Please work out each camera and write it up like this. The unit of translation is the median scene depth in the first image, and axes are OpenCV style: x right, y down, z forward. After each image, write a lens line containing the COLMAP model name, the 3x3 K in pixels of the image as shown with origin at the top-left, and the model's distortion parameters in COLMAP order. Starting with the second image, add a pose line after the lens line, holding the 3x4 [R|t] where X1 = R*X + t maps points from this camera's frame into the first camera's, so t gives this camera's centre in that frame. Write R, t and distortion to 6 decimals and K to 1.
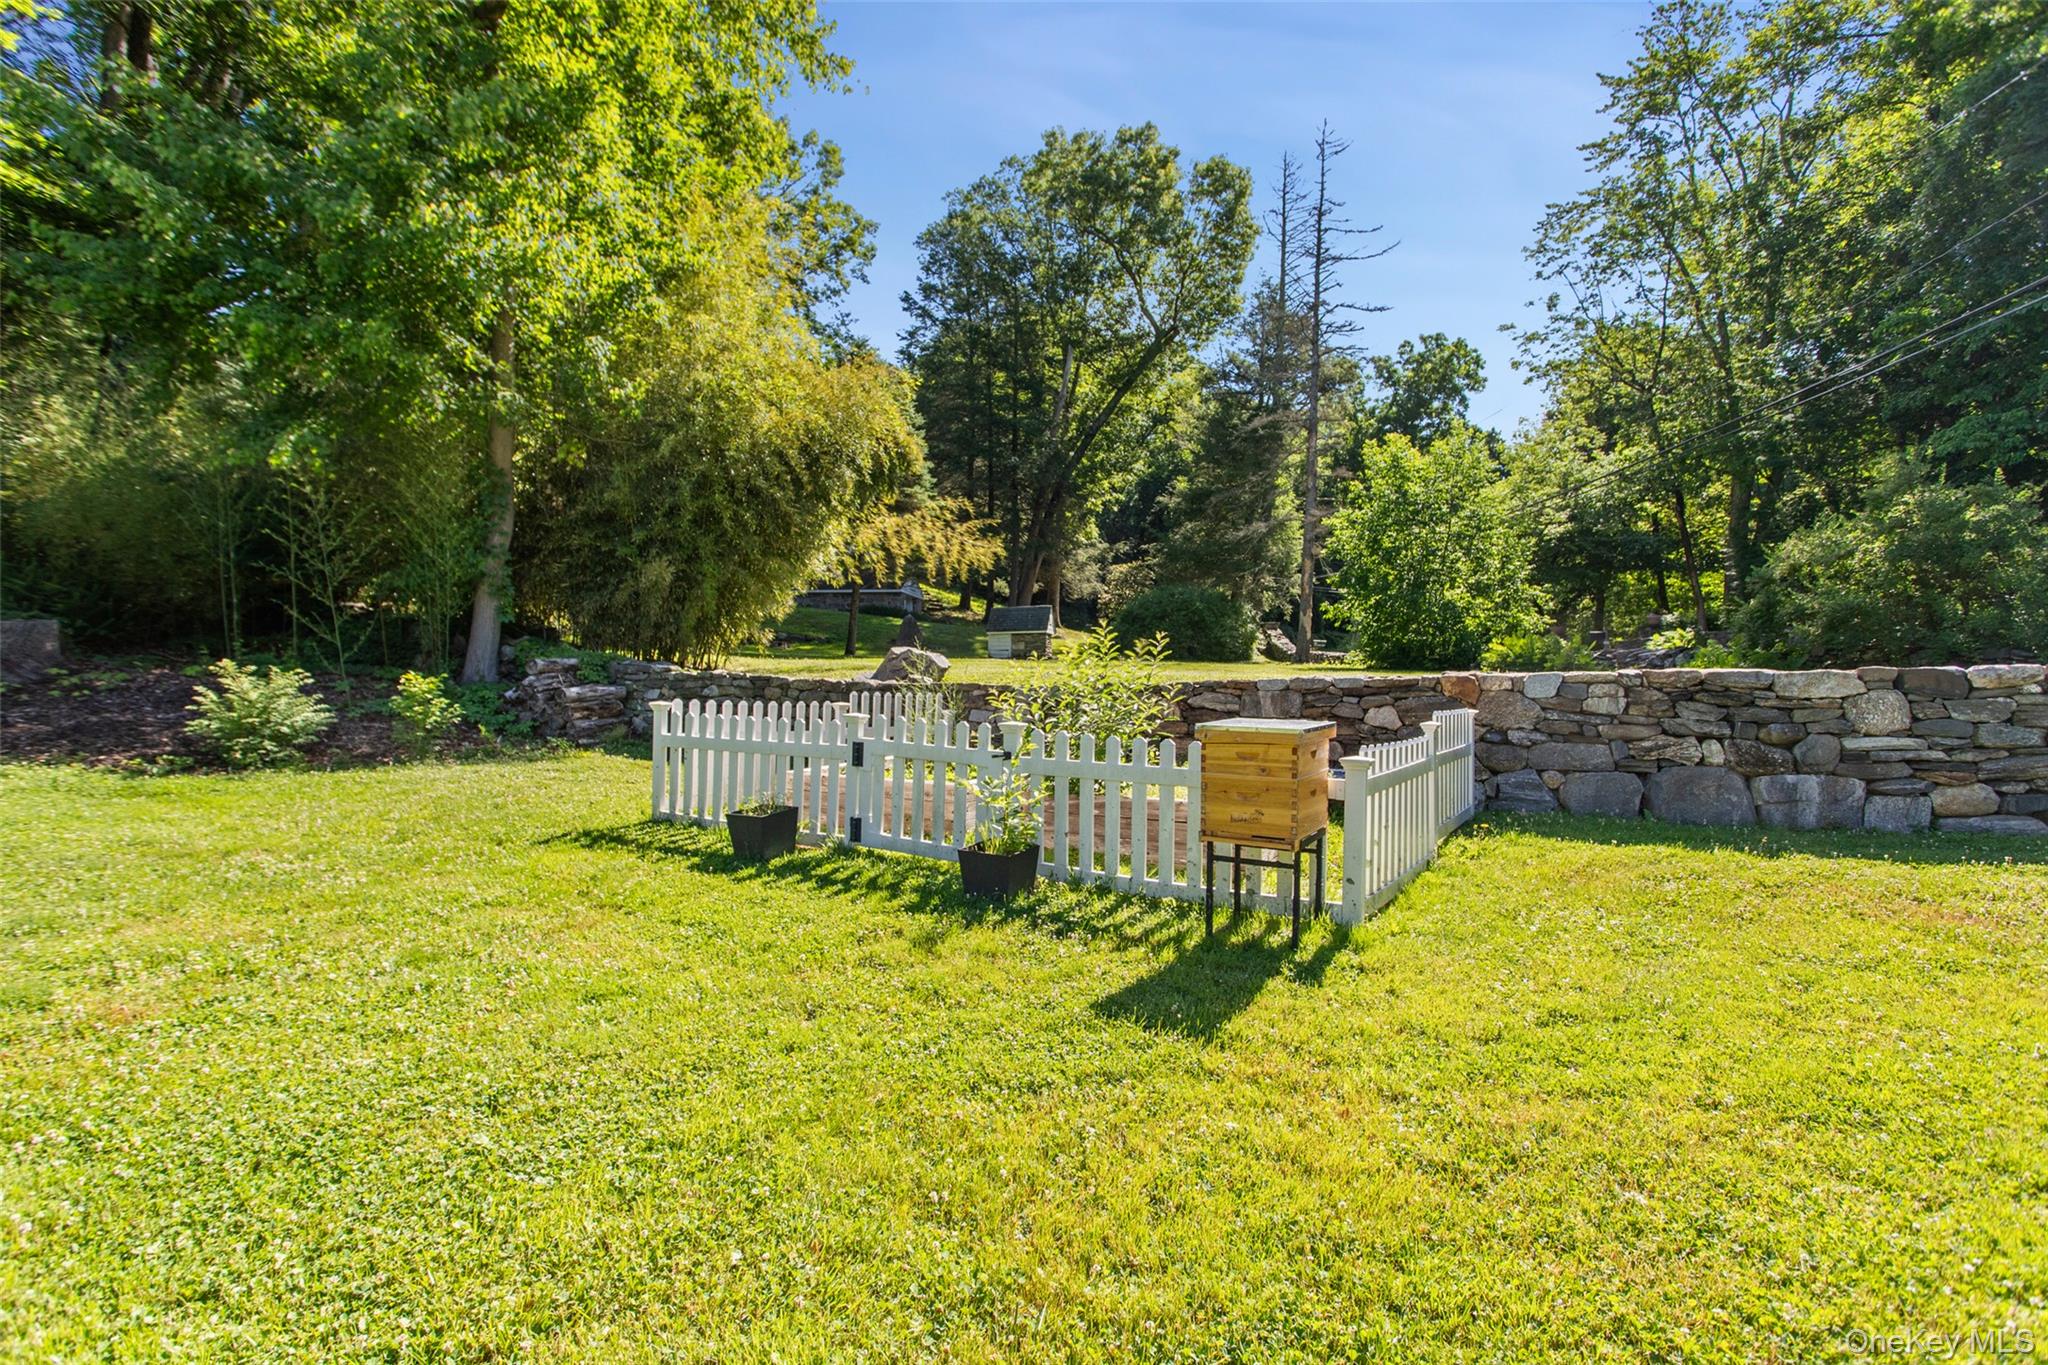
lens RADIAL K [[1008.7, 0, 1024.0], [0, 1008.7, 682.5], [0, 0, 1]] dist [0.013047, -0.000002]
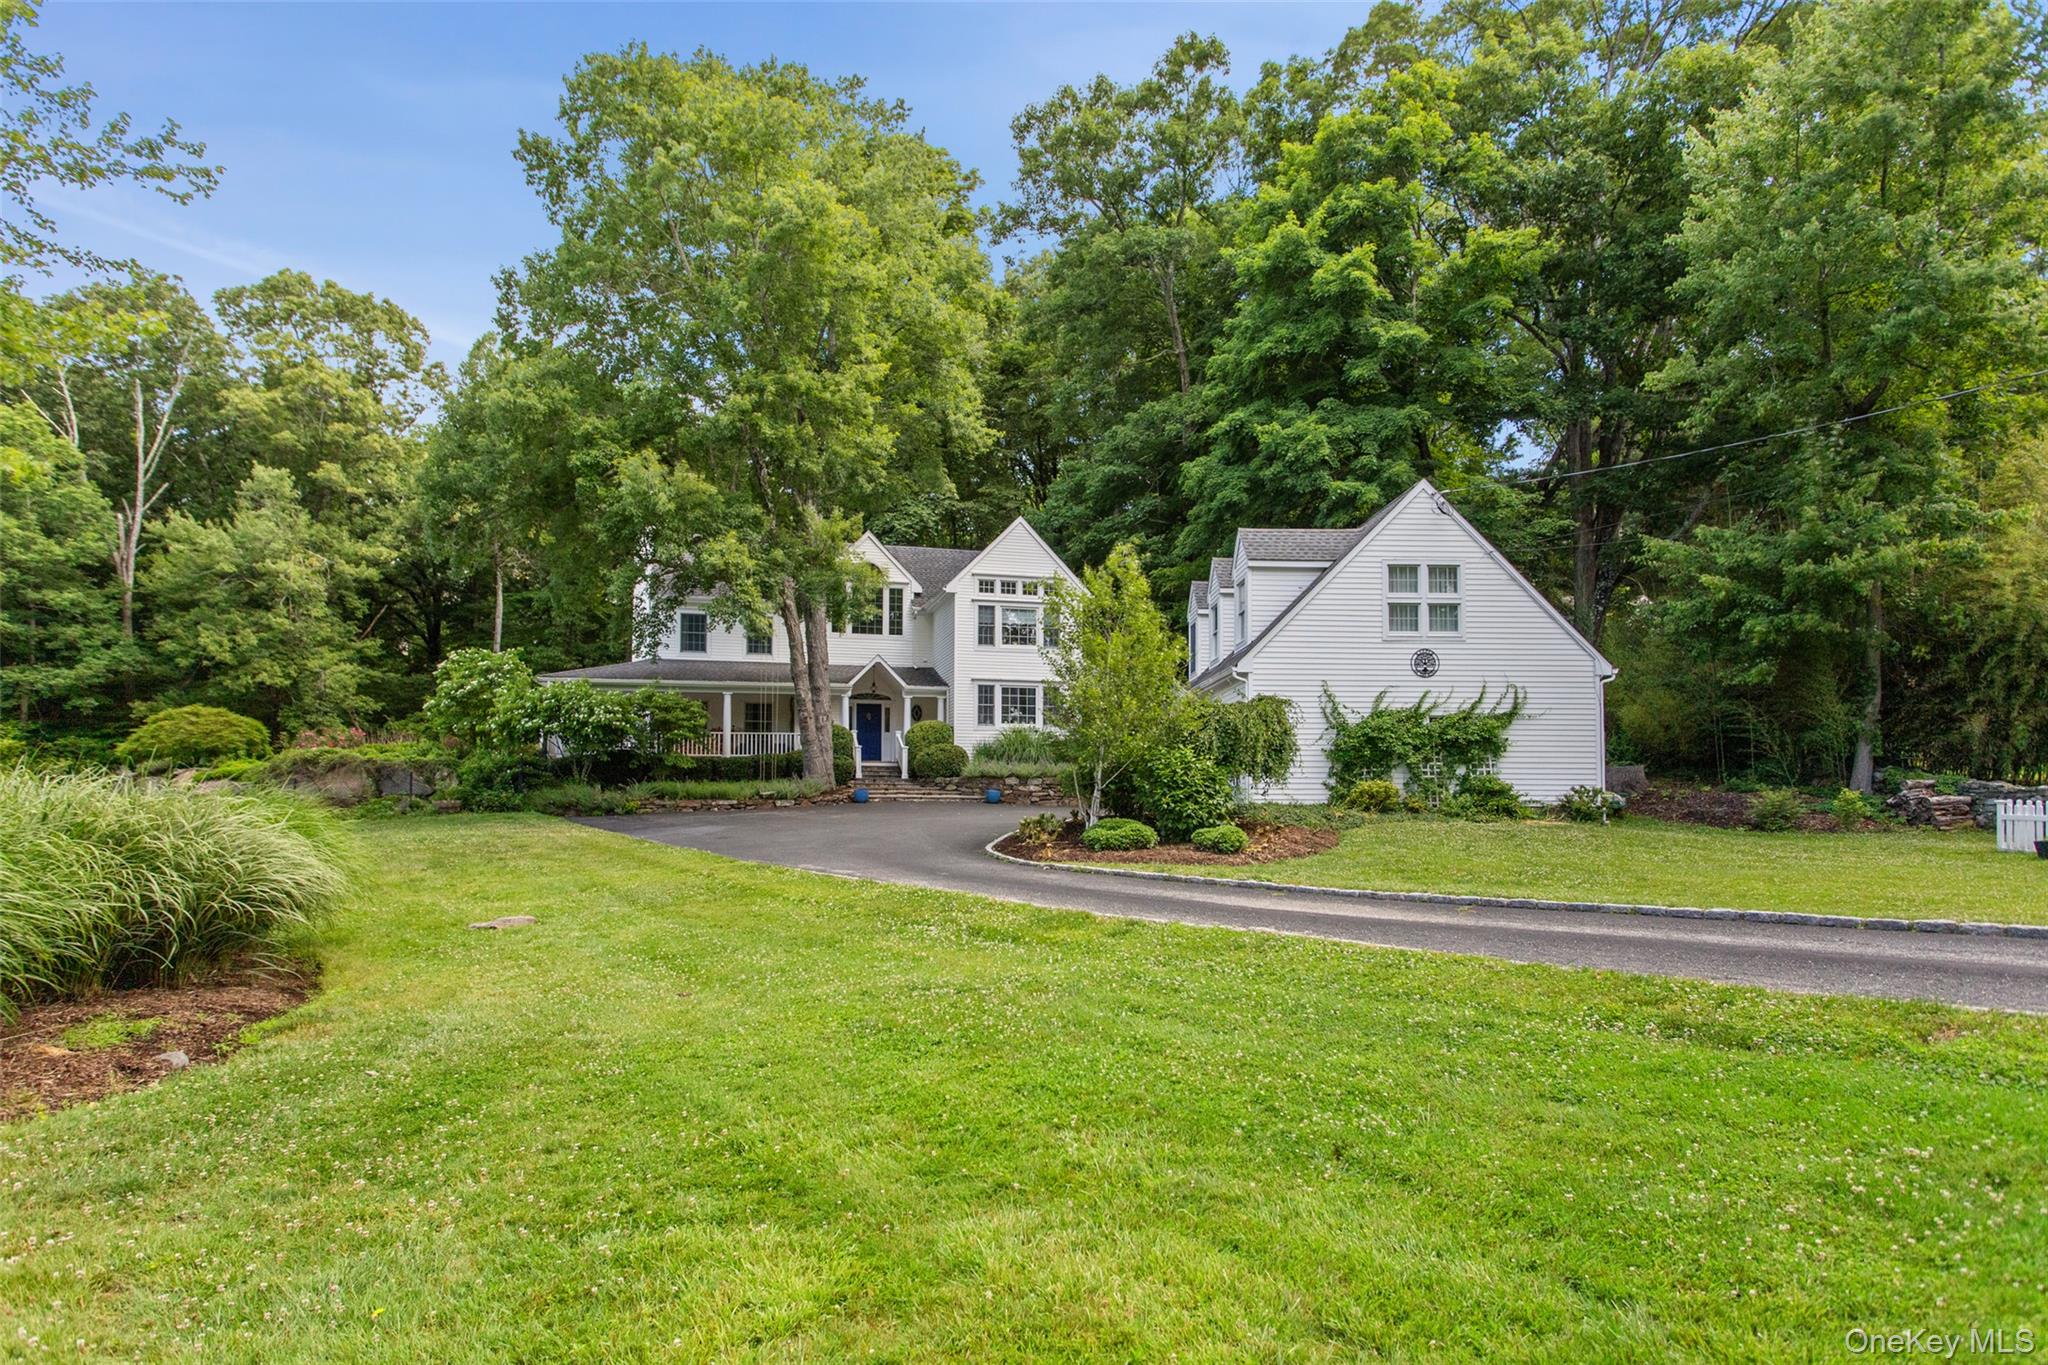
lens RADIAL K [[1138.3, 0, 1023.2], [0, 1138.3, 707.3], [0, 0, 1]] dist [0.001236, 0.000350]
pose [[0.503555, -0.065561, -0.861472, 0.442616], [-0.008682, 0.996682, -0.080926, 0.022998], [0.863920, 0.048230, 0.501315, -1.285892]]
